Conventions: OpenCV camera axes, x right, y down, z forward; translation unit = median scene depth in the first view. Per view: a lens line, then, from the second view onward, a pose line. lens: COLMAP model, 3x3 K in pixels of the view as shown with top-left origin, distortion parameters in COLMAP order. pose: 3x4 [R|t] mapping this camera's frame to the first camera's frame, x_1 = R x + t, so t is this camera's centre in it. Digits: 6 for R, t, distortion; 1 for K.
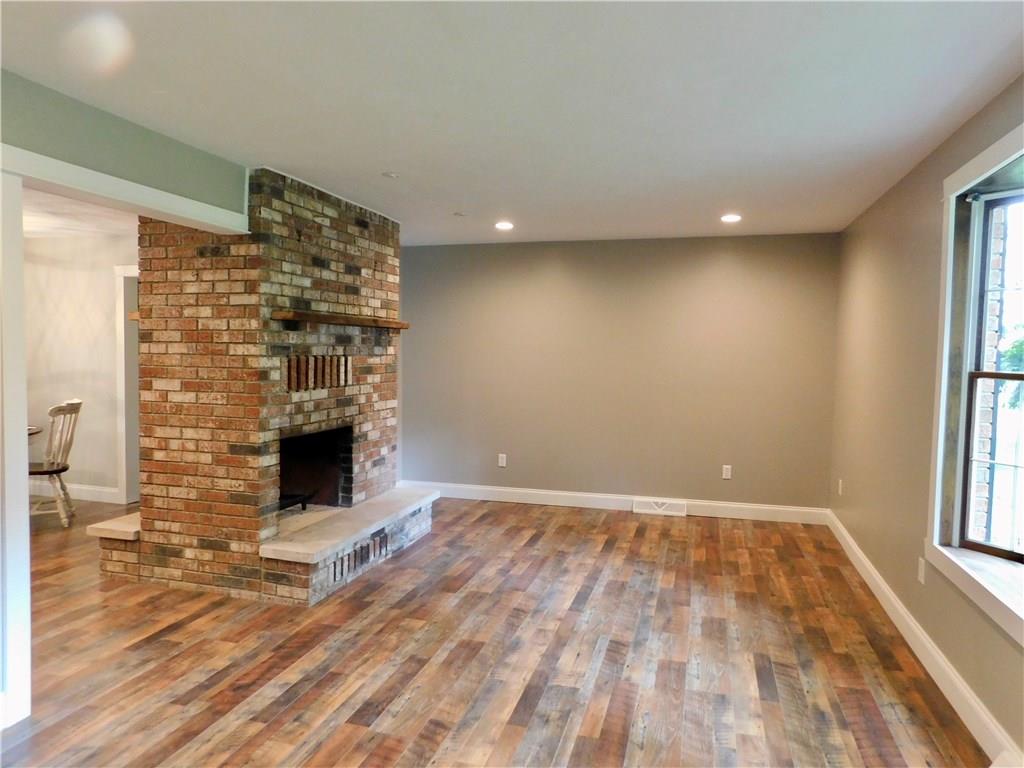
lens RADIAL K [[677.3, 0, 513.4], [0, 677.3, 381.3], [0, 0, 1]] dist [-0.045246, 0.031739]
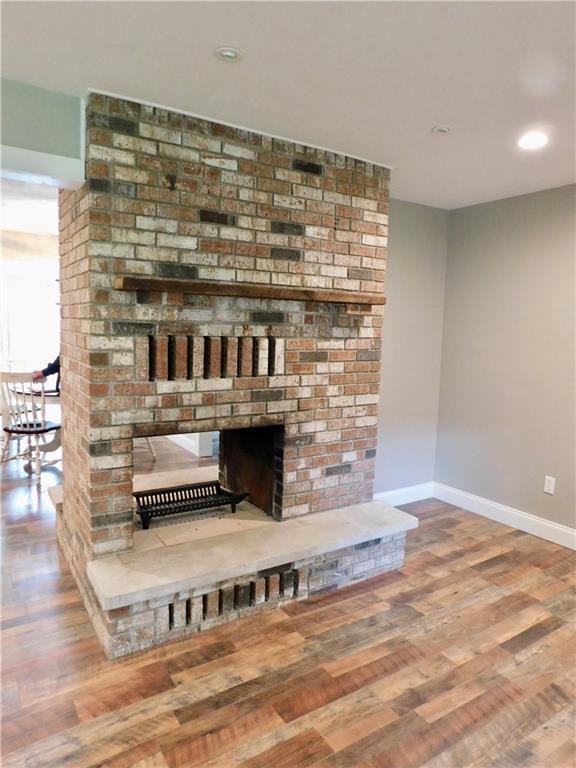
lens RADIAL K [[508.0, 0, 284.0], [0, 508.0, 386.8], [0, 0, 1]] dist [-0.045246, 0.031739]
pose [[0.751460, 0.082407, -0.654612, 0.169789], [-0.045810, 0.996292, 0.072832, -0.025680], [0.658186, -0.024742, 0.752448, 0.588891]]
